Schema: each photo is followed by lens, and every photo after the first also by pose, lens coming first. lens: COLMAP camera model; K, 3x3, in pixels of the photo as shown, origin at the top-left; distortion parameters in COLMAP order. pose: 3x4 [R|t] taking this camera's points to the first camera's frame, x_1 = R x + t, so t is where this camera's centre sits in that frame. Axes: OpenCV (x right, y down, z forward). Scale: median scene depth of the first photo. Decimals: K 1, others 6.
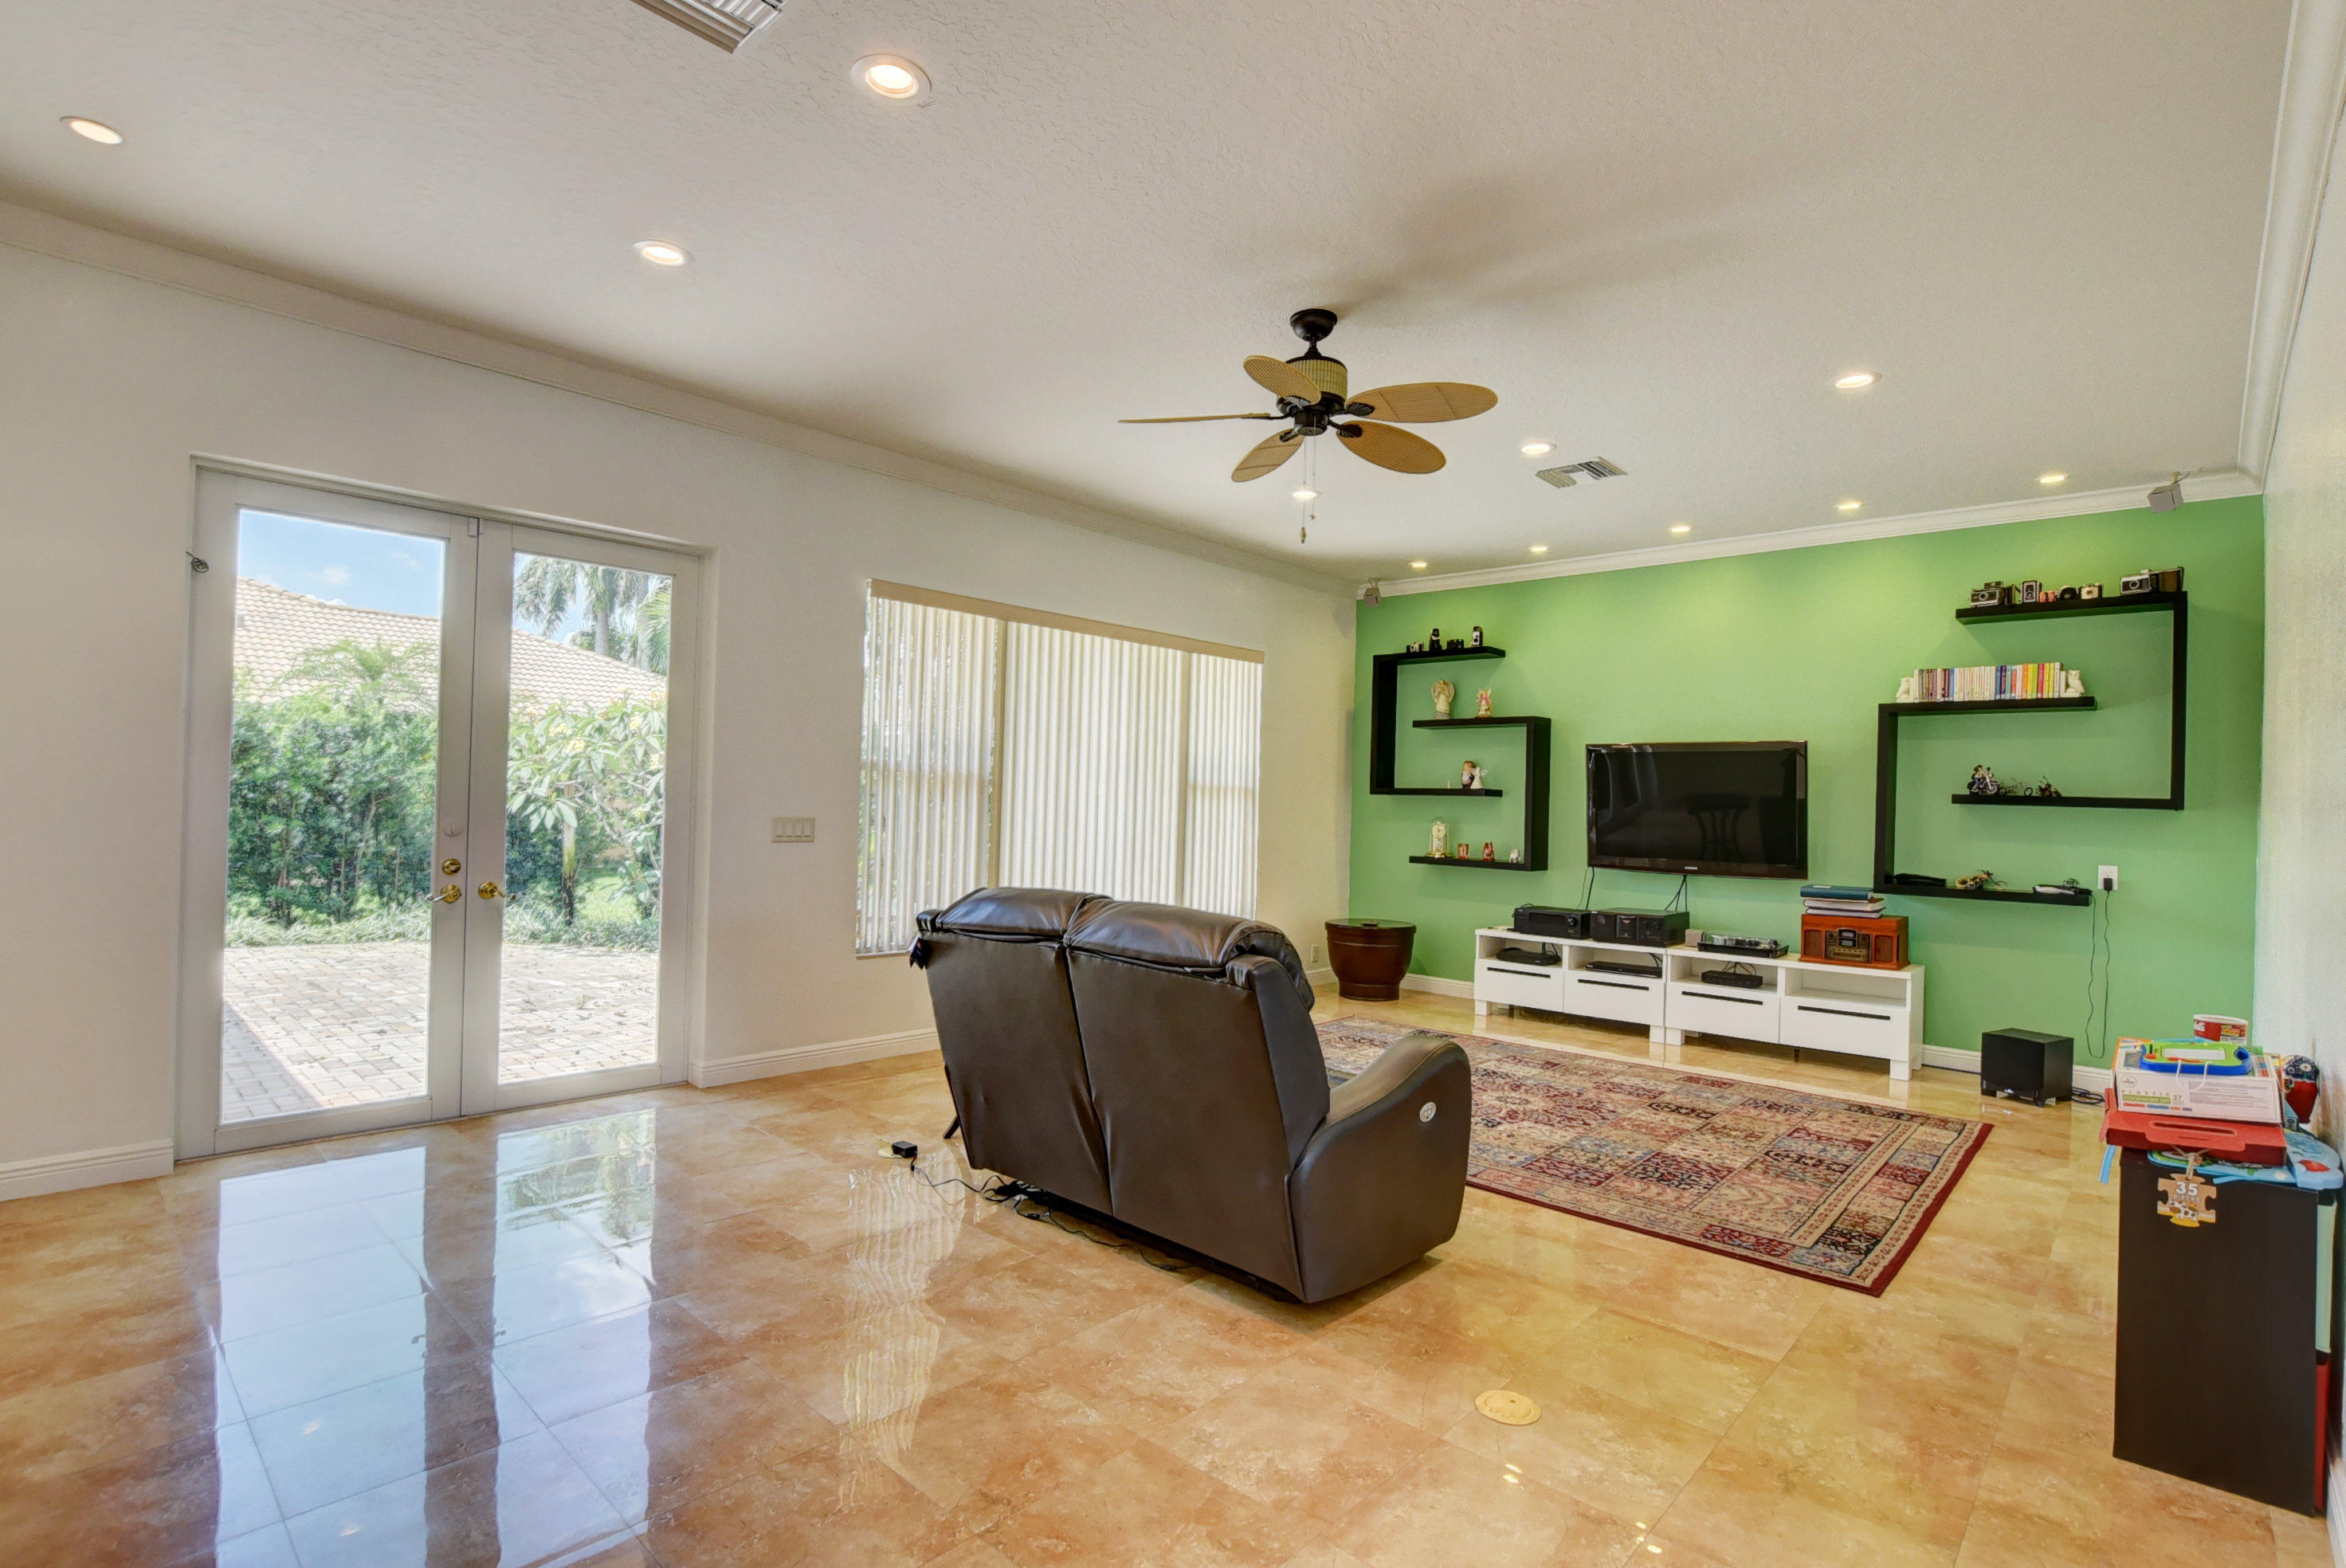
lens RADIAL K [[1106.7, 0, 1178.1], [0, 1106.7, 787.3], [0, 0, 1]] dist [-0.026294, 0.001749]
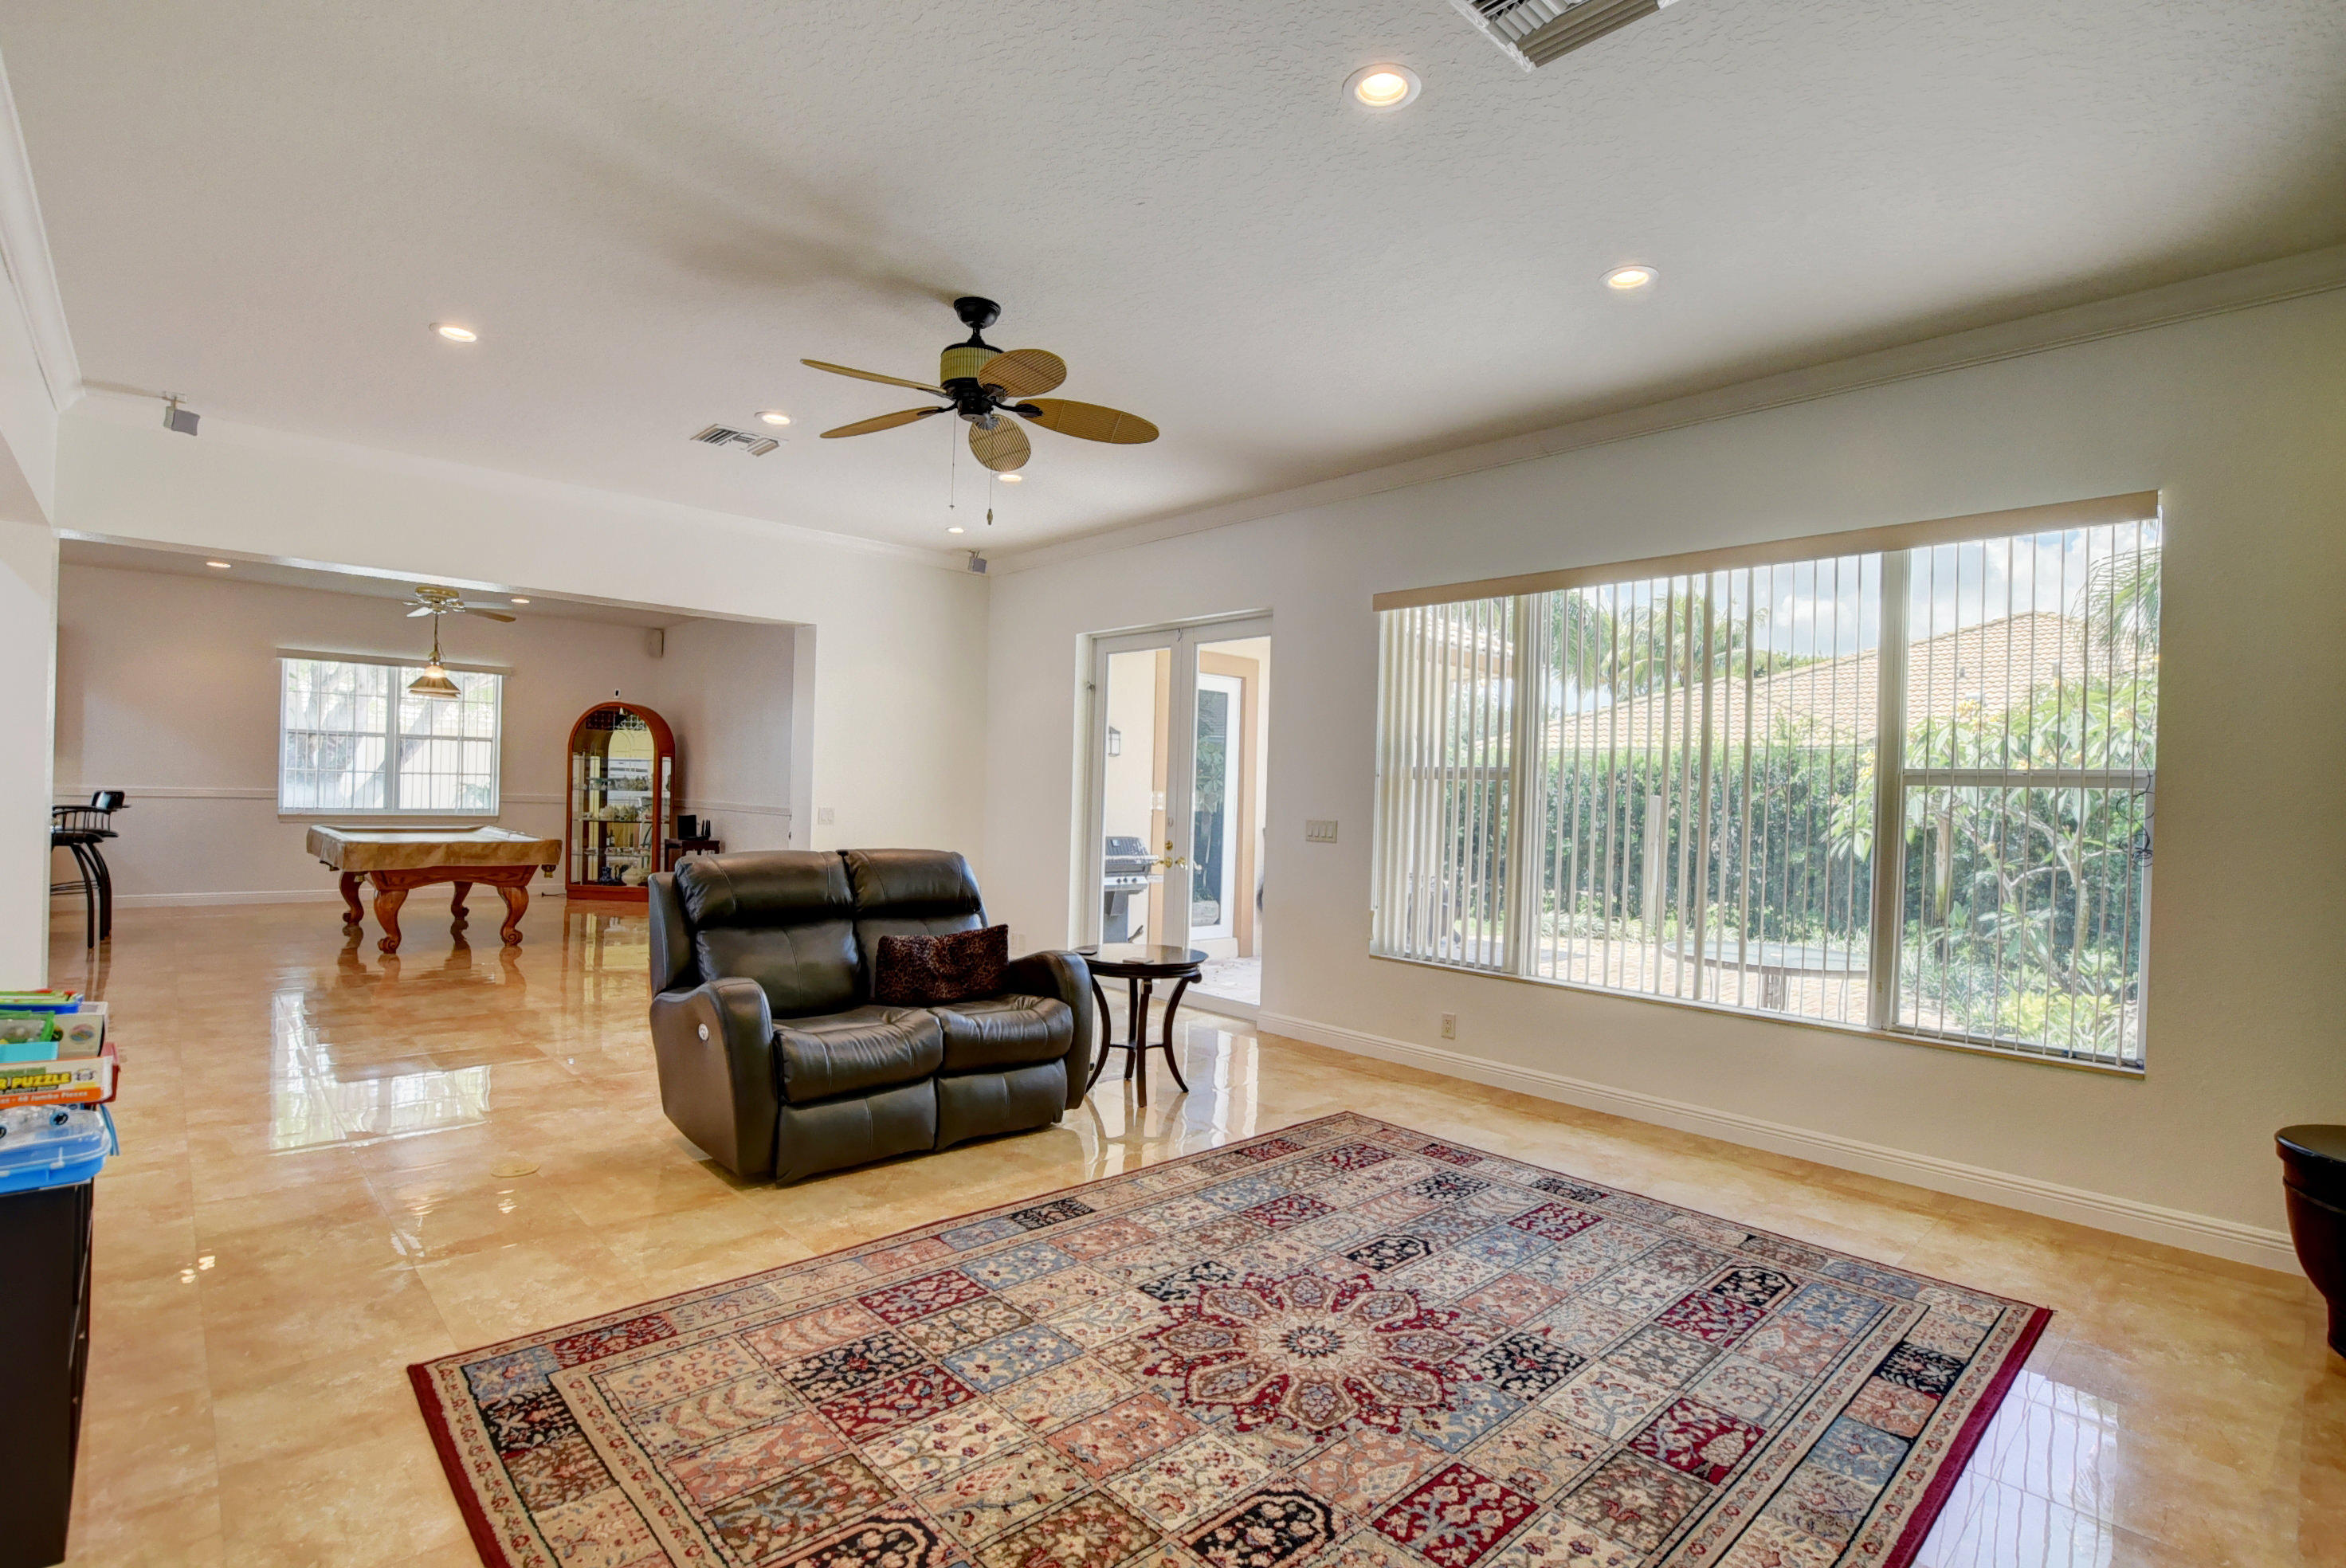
lens RADIAL K [[1106.7, 0, 1177.0], [0, 1106.7, 791.1], [0, 0, 1]] dist [-0.026294, 0.001749]
pose [[-0.070586, -0.032390, -0.996980, 0.752083], [-0.019109, 0.999333, -0.031114, 0.032726], [0.997323, 0.016855, -0.071158, 0.860795]]
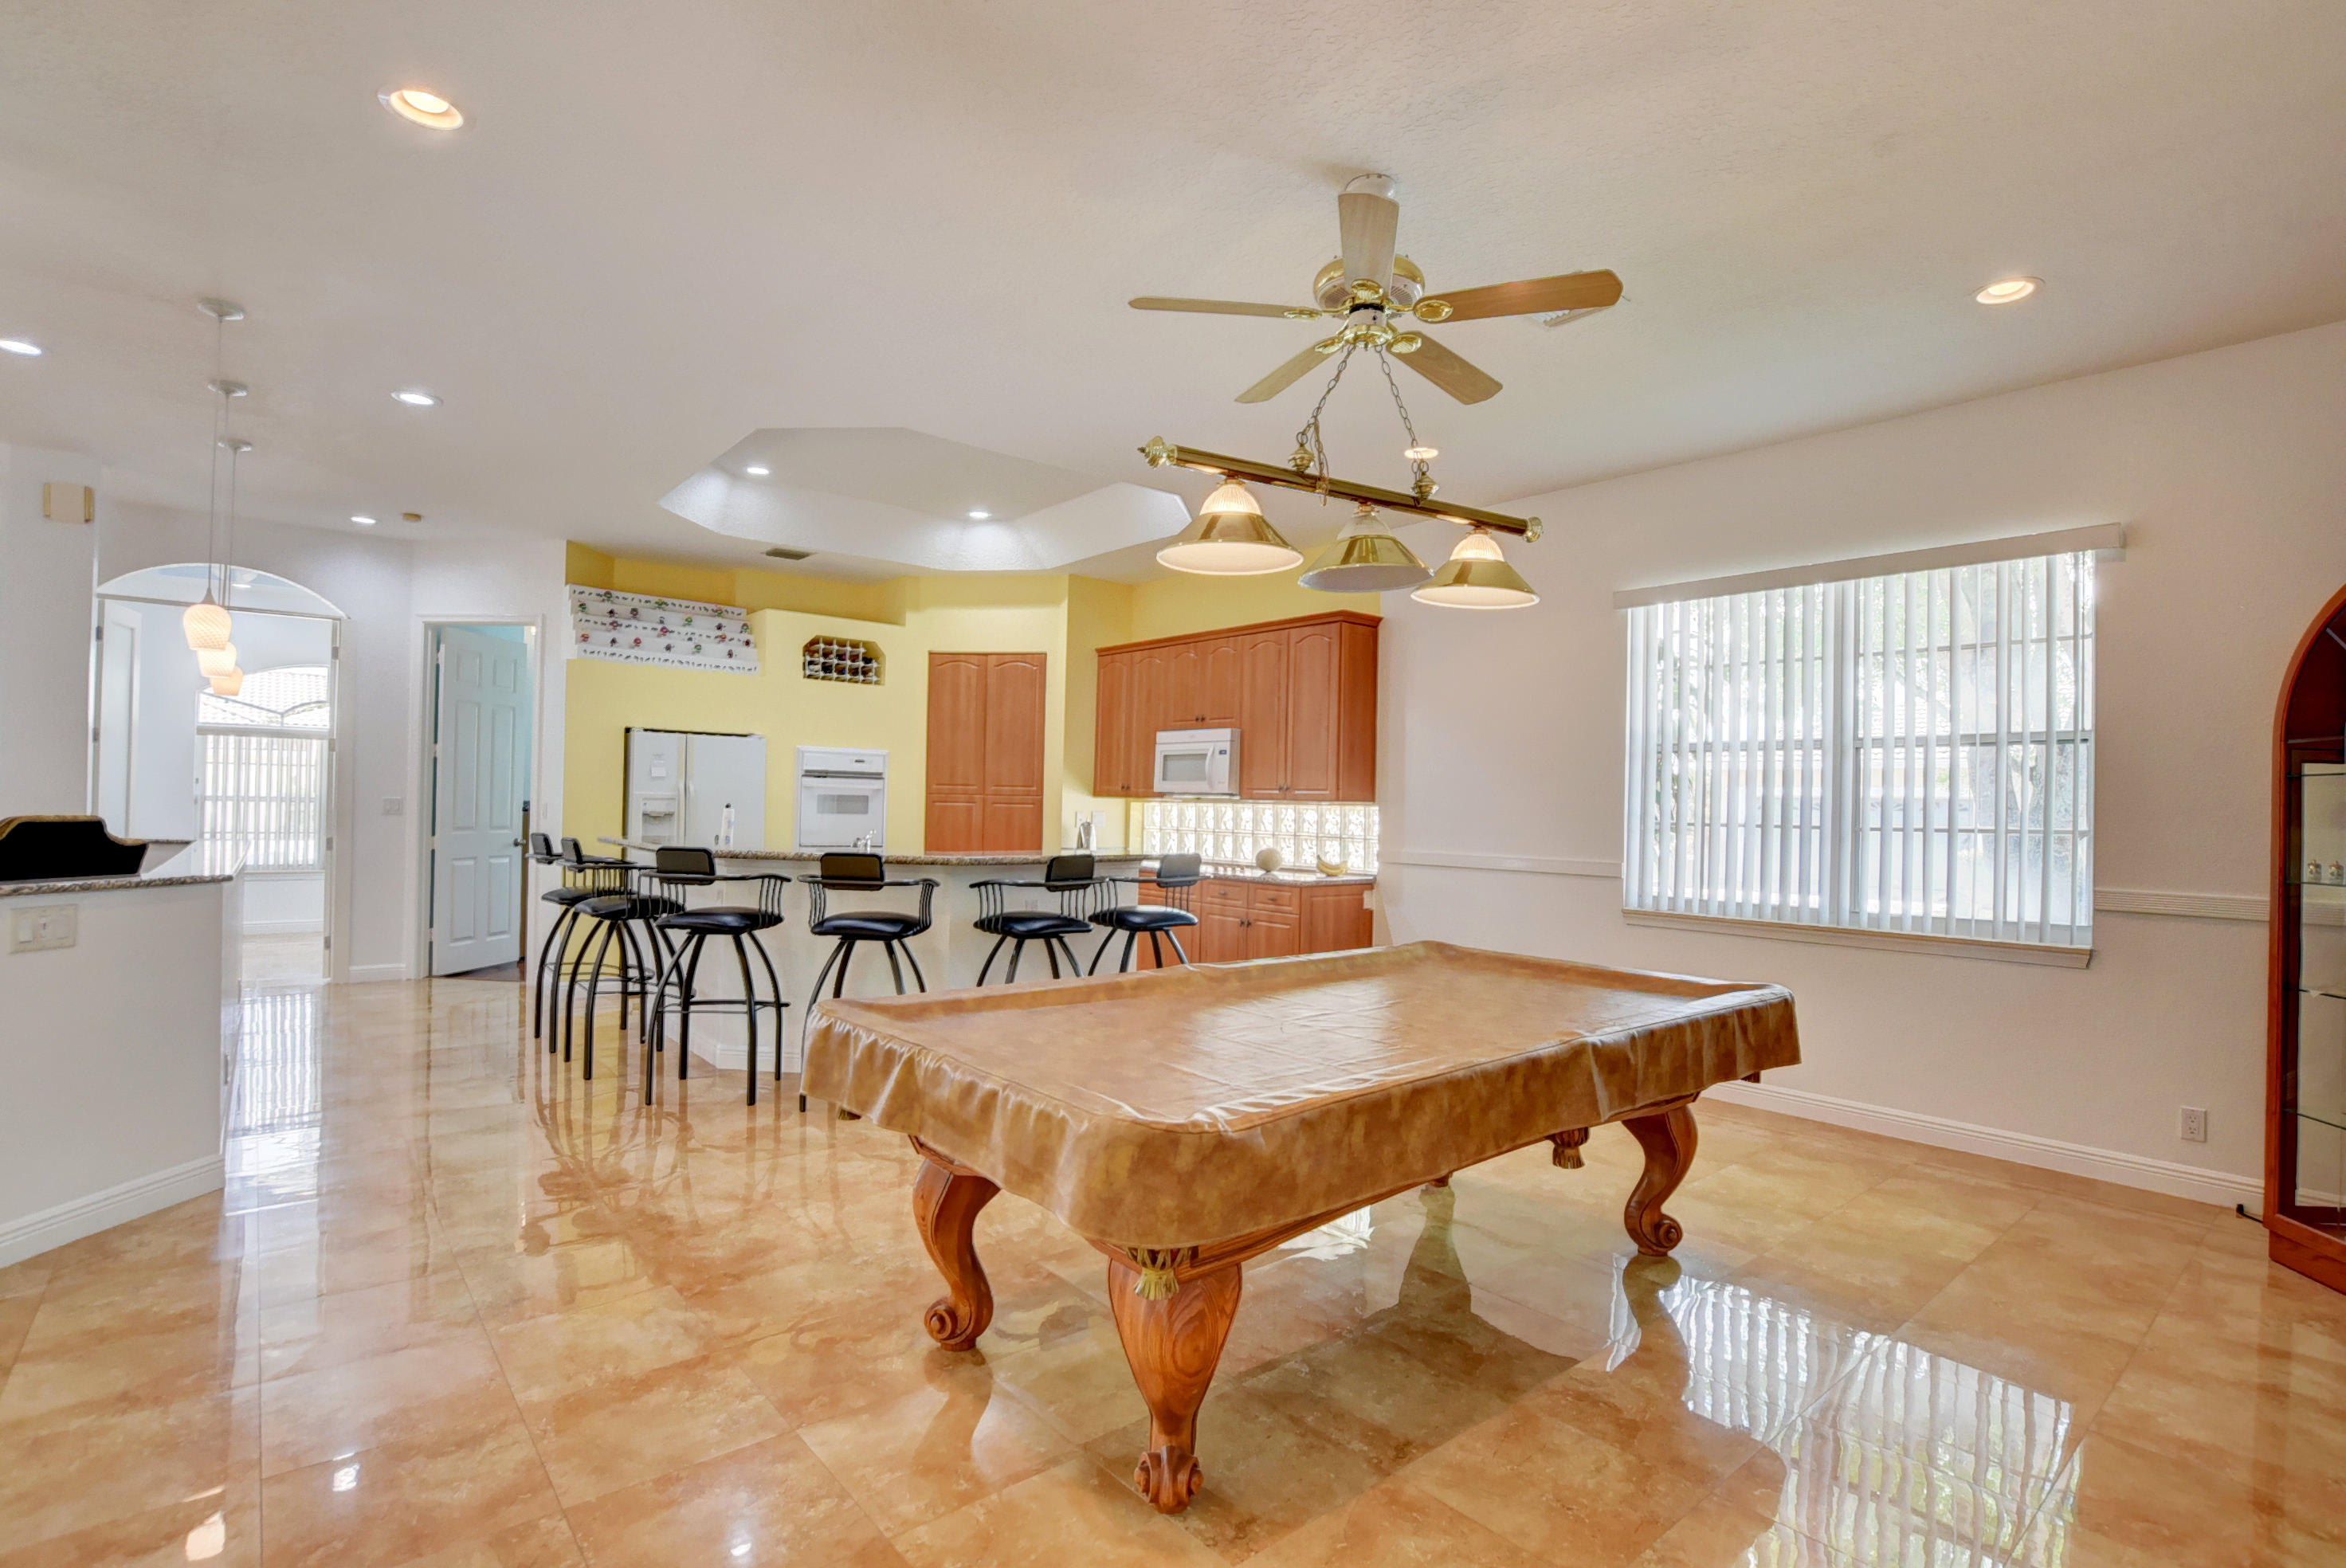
lens RADIAL K [[1106.7, 0, 1175.4], [0, 1106.7, 799.2], [0, 0, 1]] dist [-0.026294, 0.001749]
pose [[-0.991360, -0.049205, 0.121591, -0.707338], [-0.051396, 0.998567, -0.014946, -0.017196], [-0.120681, -0.021066, -0.992468, 0.226221]]
